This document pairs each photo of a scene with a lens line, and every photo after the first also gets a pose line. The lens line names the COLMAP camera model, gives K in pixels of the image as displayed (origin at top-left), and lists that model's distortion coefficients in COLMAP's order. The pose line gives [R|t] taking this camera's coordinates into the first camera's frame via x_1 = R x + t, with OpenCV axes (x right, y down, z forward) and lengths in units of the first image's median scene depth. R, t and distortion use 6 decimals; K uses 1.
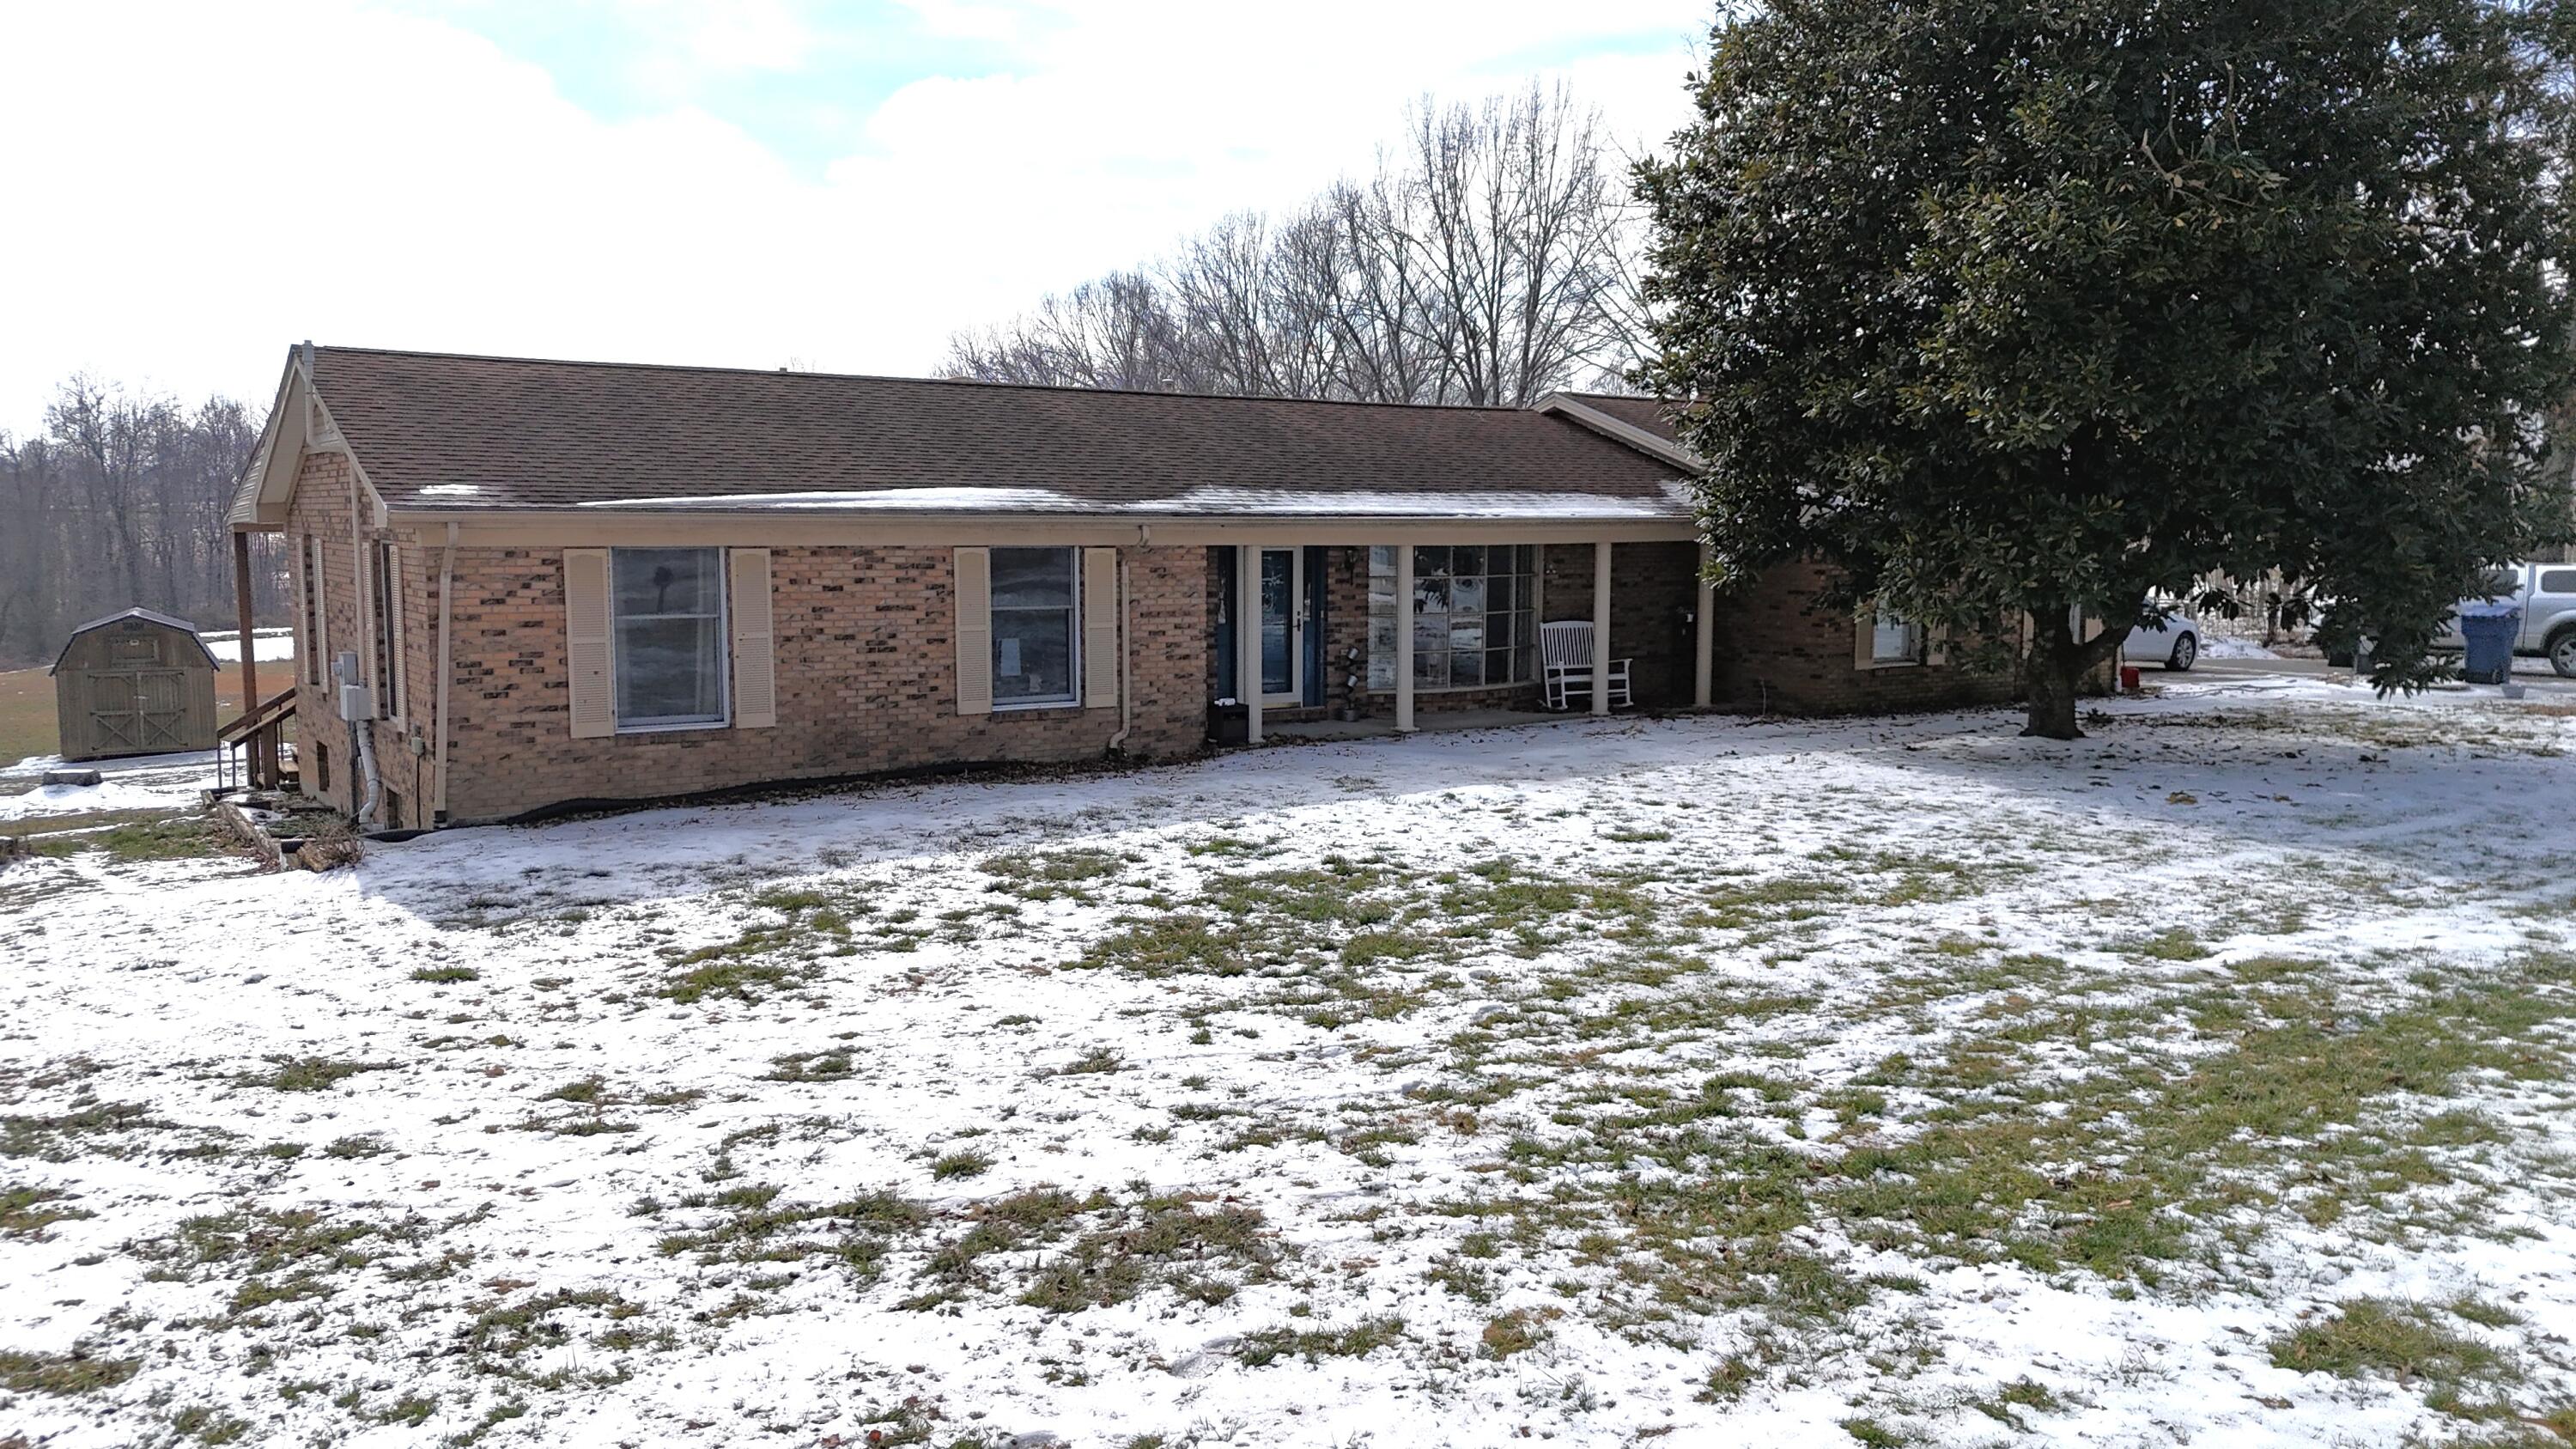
lens RADIAL K [[1879.5, 0, 1288.0], [0, 1879.5, 724.5], [0, 0, 1]] dist [0.080935, -0.084713]
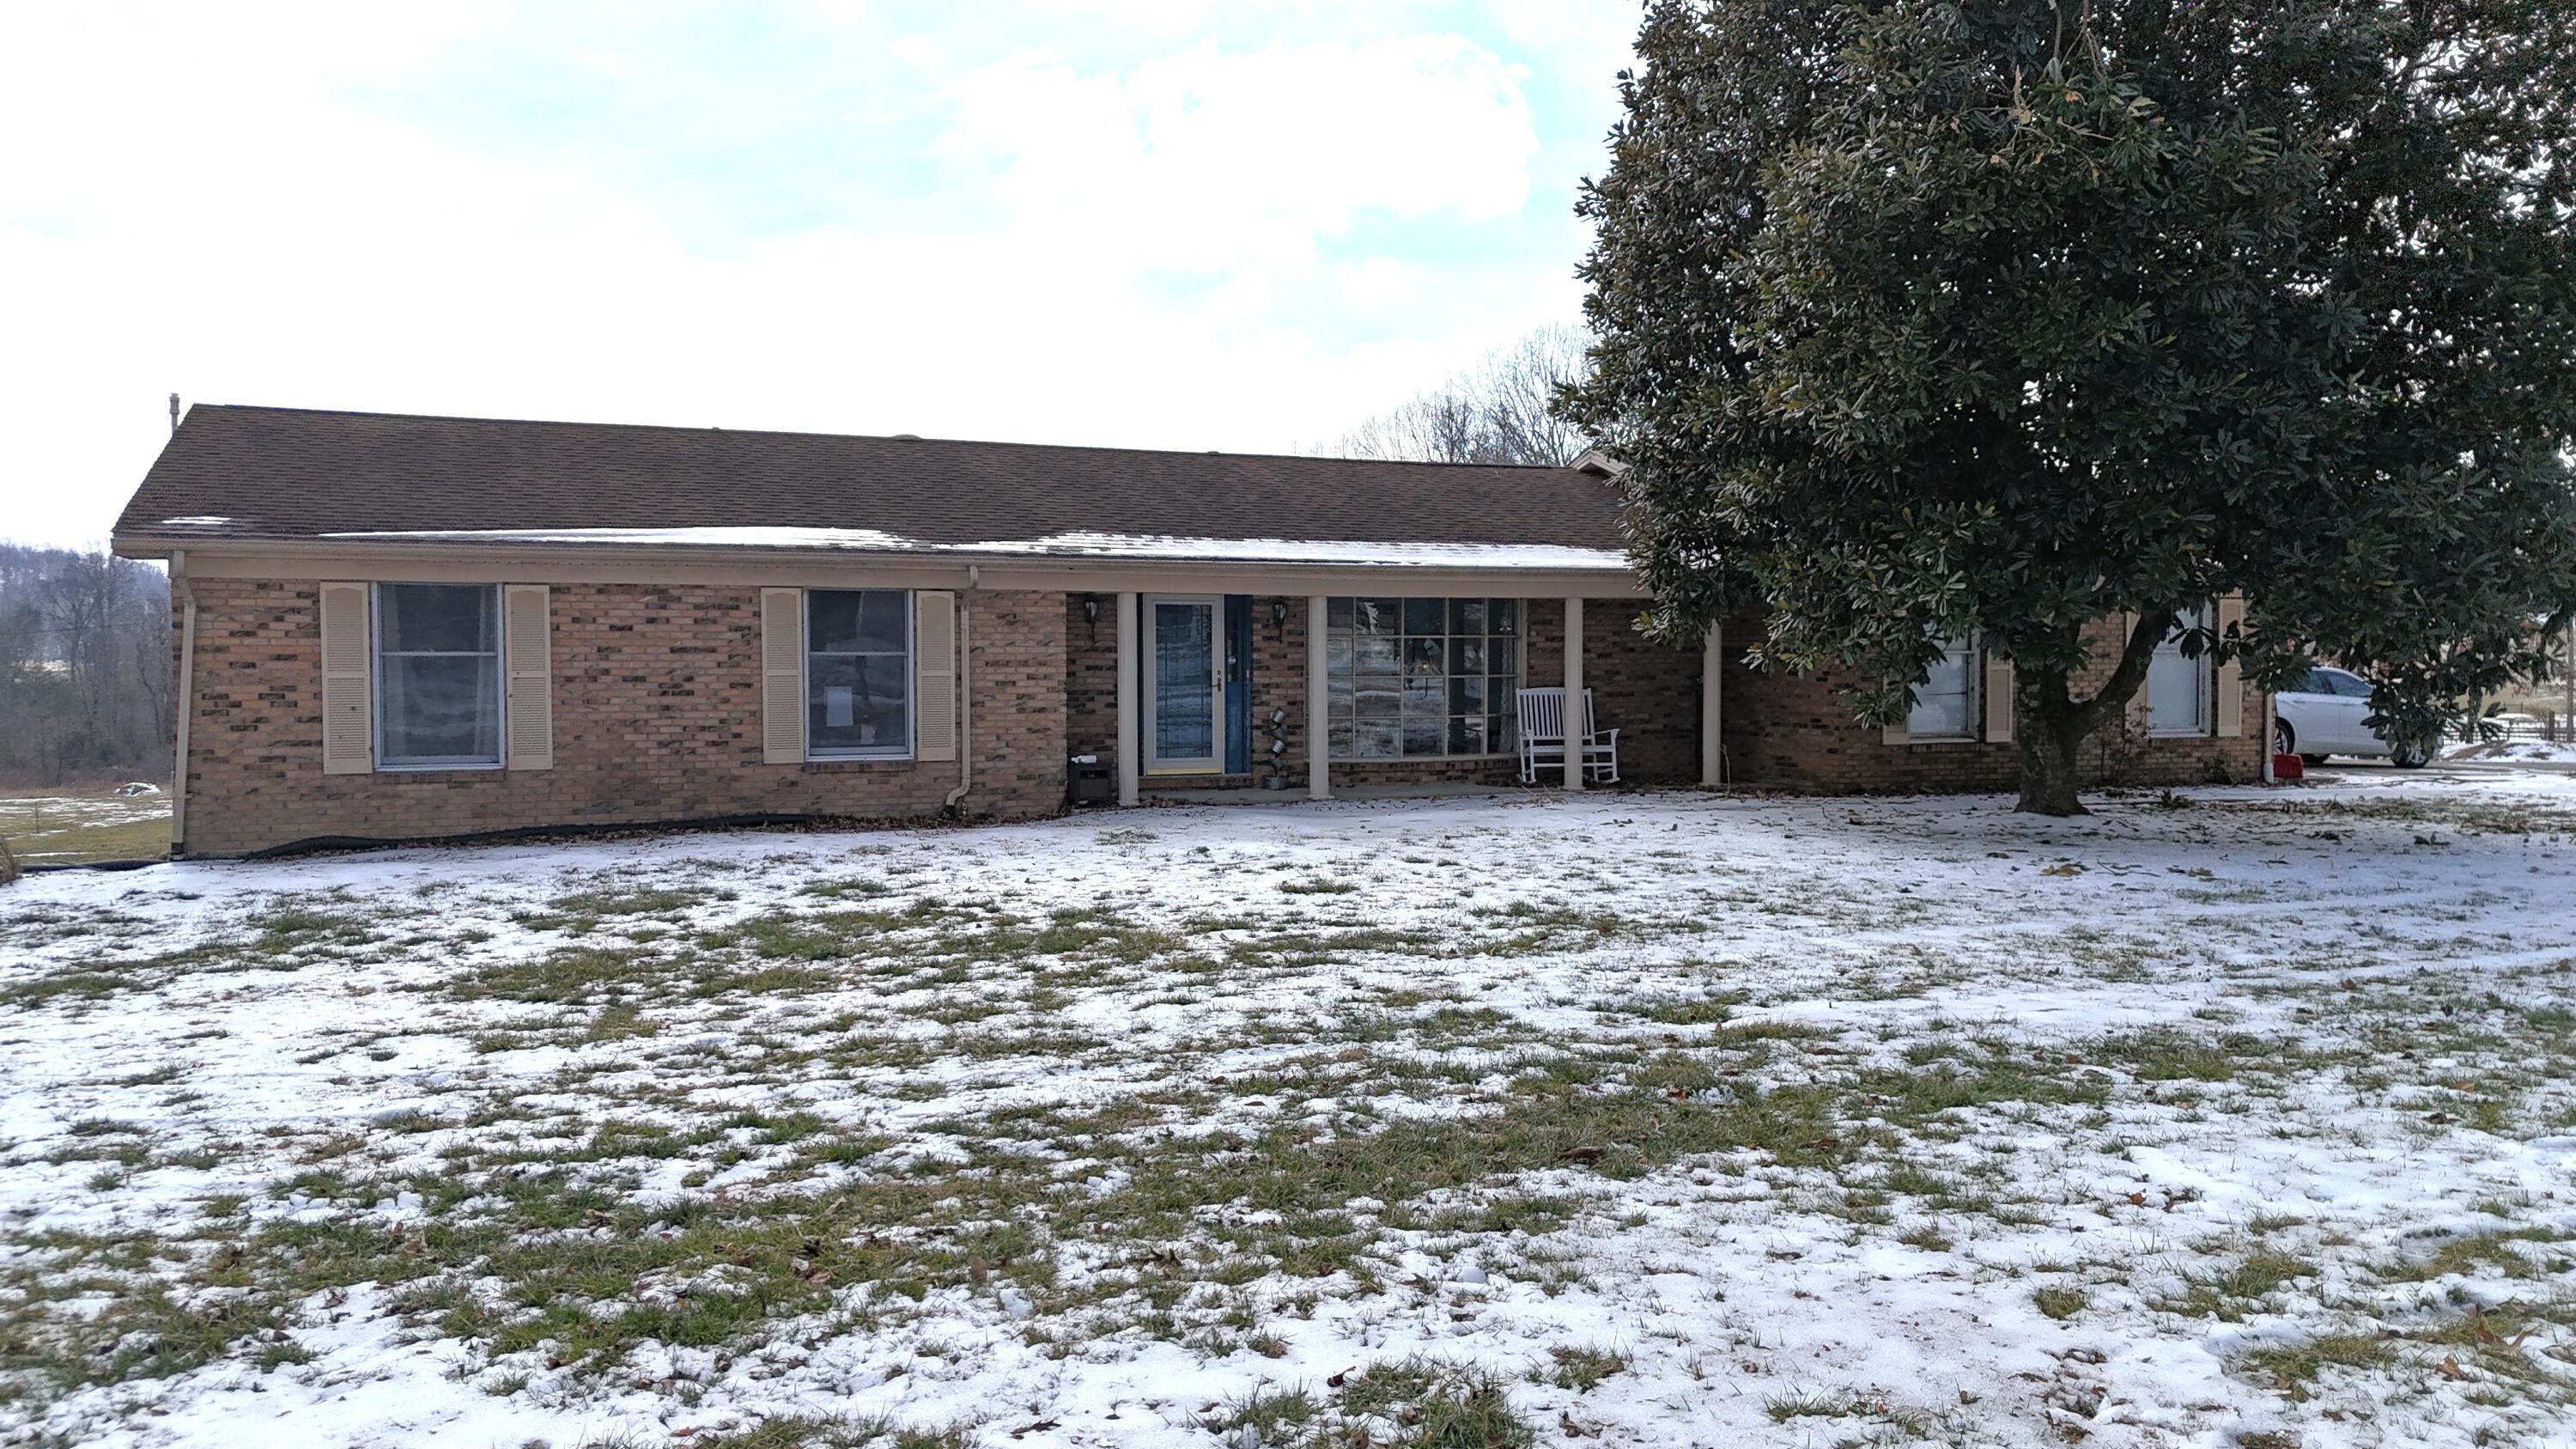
lens RADIAL K [[1879.5, 0, 1288.0], [0, 1879.5, 724.5], [0, 0, 1]] dist [0.080935, -0.084713]
pose [[0.977517, 0.004648, -0.210807, 0.291779], [-0.019290, 0.997536, -0.067451, 0.035308], [0.209974, 0.070001, 0.975198, 0.129126]]
